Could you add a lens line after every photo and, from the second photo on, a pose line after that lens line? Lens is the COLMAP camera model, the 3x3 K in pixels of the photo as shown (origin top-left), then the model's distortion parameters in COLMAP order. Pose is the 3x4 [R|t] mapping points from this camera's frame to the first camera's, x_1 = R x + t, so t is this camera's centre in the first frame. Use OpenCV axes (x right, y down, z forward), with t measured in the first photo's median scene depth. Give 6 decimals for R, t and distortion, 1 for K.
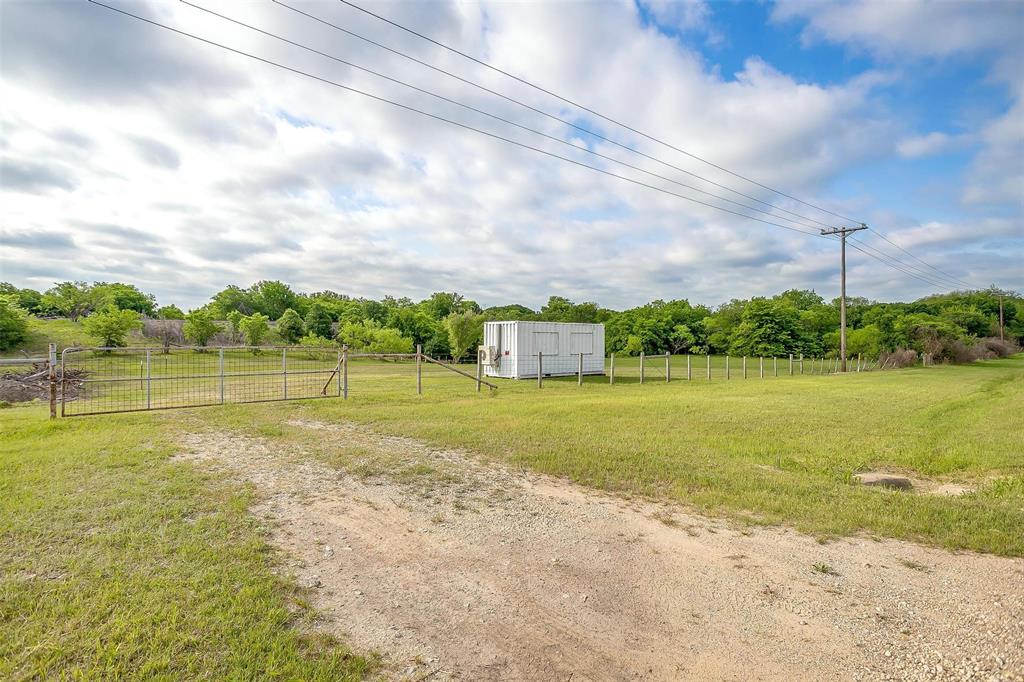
lens RADIAL K [[542.4, 0, 512.0], [0, 542.4, 341.0], [0, 0, 1]] dist [-0.013179, 0.000518]
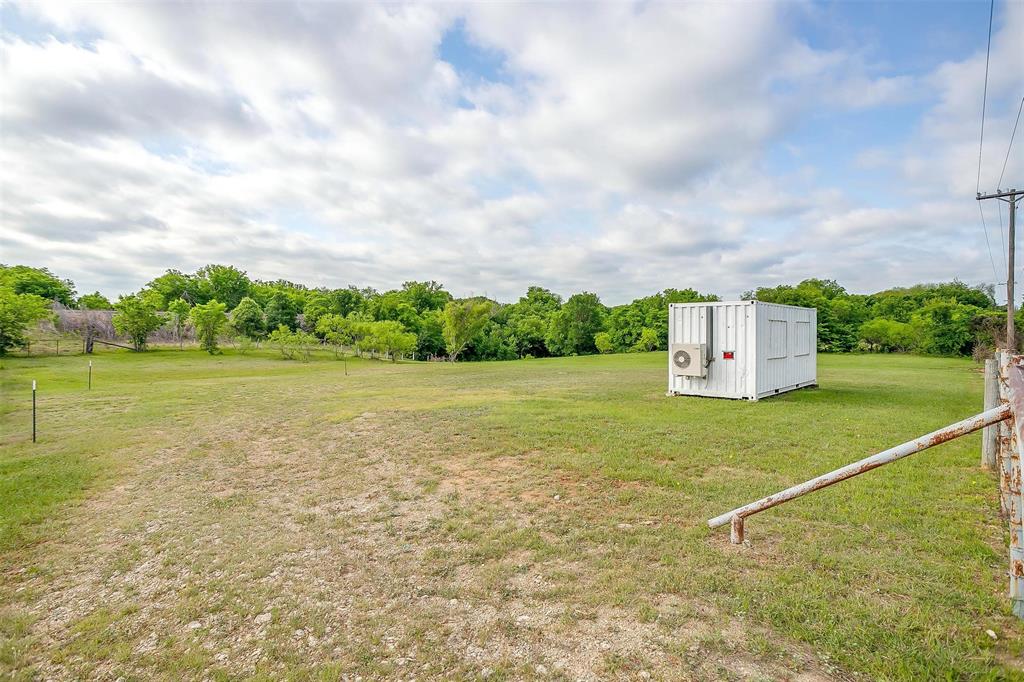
lens RADIAL K [[541.5, 0, 512.0], [0, 541.5, 341.0], [0, 0, 1]] dist [-0.038140, 0.028908]
pose [[0.994697, -0.005513, 0.102705, -0.091797], [0.004329, 0.999922, 0.011746, -0.000248], [-0.102761, -0.011240, 0.994643, 0.136549]]
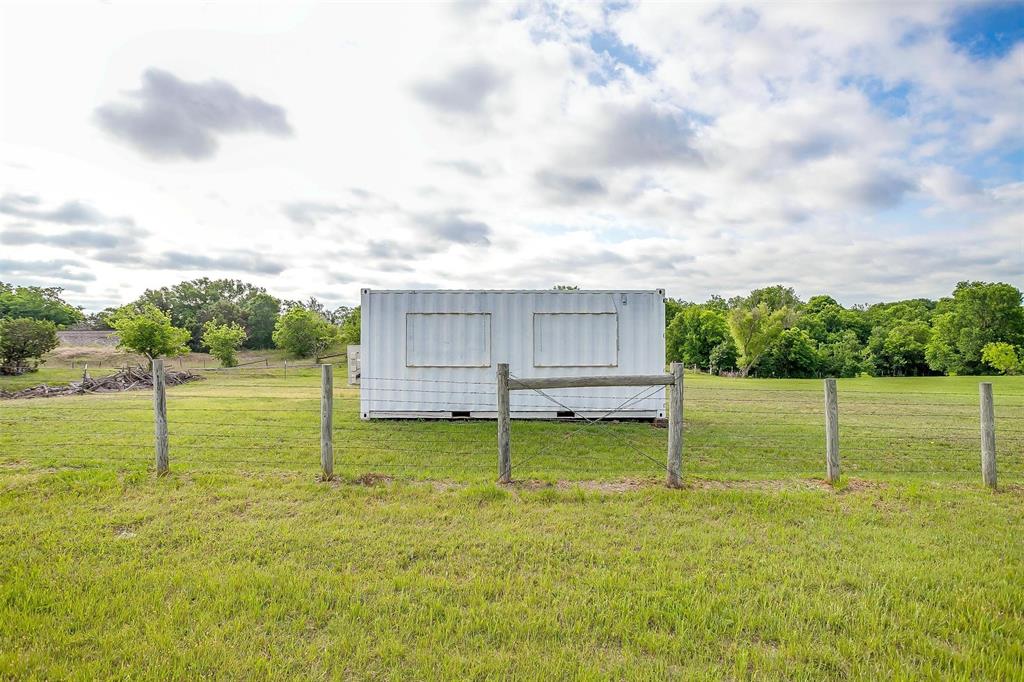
lens RADIAL K [[541.5, 0, 512.0], [0, 541.5, 341.0], [0, 0, 1]] dist [-0.038140, 0.028908]
pose [[0.770598, -0.012045, -0.637208, 0.112878], [0.001779, 0.999858, -0.016748, 0.003828], [0.637319, 0.011772, 0.770510, 0.221340]]
